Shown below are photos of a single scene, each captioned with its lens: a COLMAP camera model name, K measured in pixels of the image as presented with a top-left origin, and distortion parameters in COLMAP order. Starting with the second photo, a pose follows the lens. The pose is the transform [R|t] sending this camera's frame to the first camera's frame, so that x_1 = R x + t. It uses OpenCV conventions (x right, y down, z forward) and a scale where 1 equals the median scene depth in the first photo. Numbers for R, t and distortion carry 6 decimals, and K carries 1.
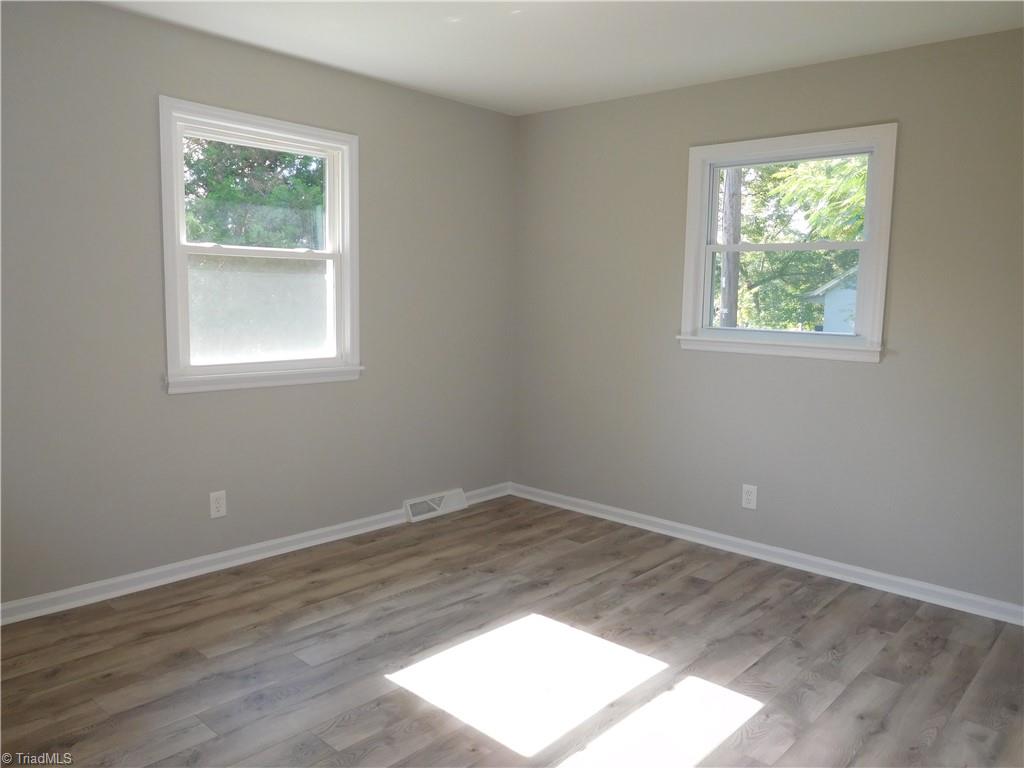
lens RADIAL K [[760.8, 0, 514.2], [0, 760.8, 388.3], [0, 0, 1]] dist [-0.026801, 0.010396]
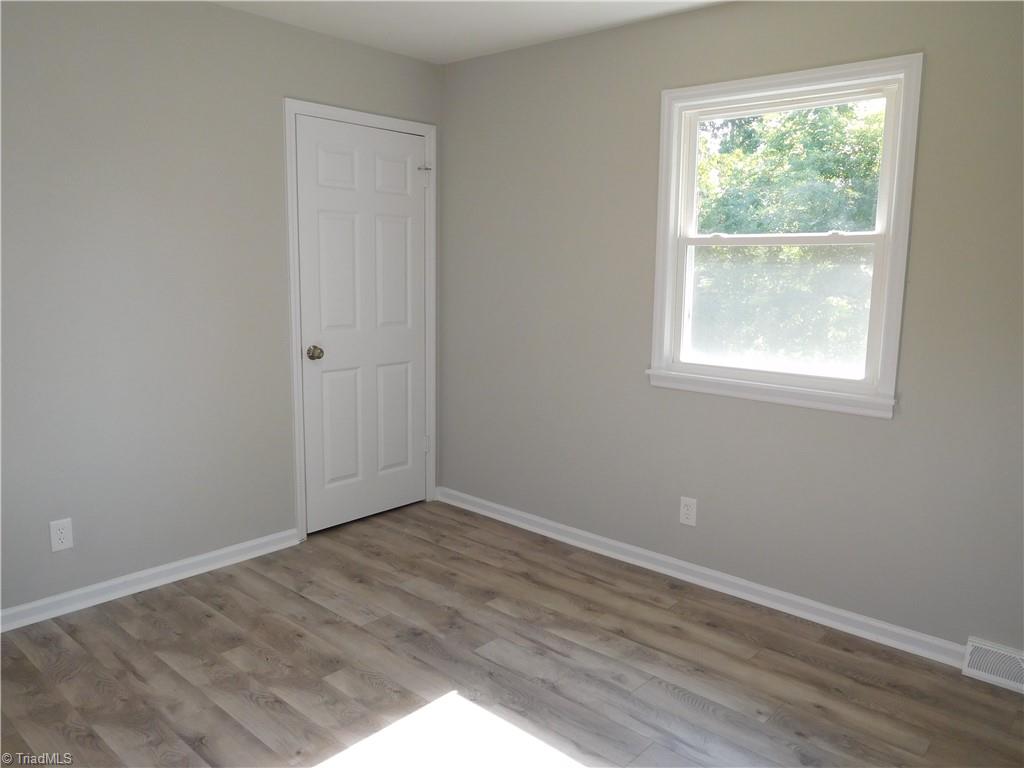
lens RADIAL K [[760.8, 0, 514.2], [0, 760.8, 388.3], [0, 0, 1]] dist [-0.026801, 0.010396]
pose [[0.007079, 0.130190, -0.991464, 0.536478], [-0.146120, 0.980981, 0.127770, -0.088316], [0.989242, 0.143968, 0.025968, 0.756188]]
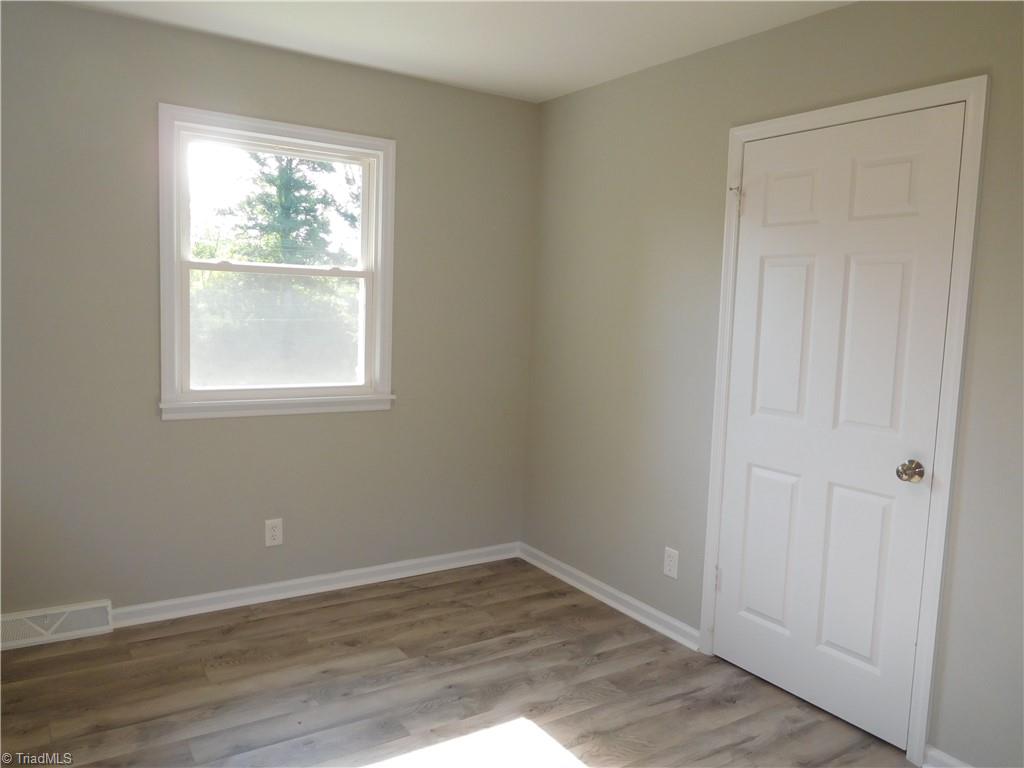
lens RADIAL K [[760.8, 0, 514.2], [0, 760.8, 388.3], [0, 0, 1]] dist [-0.026801, 0.010396]
pose [[0.967600, 0.030181, -0.250676, 0.191059], [-0.037646, 0.998977, -0.025037, -0.023162], [0.249664, 0.033663, 0.967747, 0.192045]]
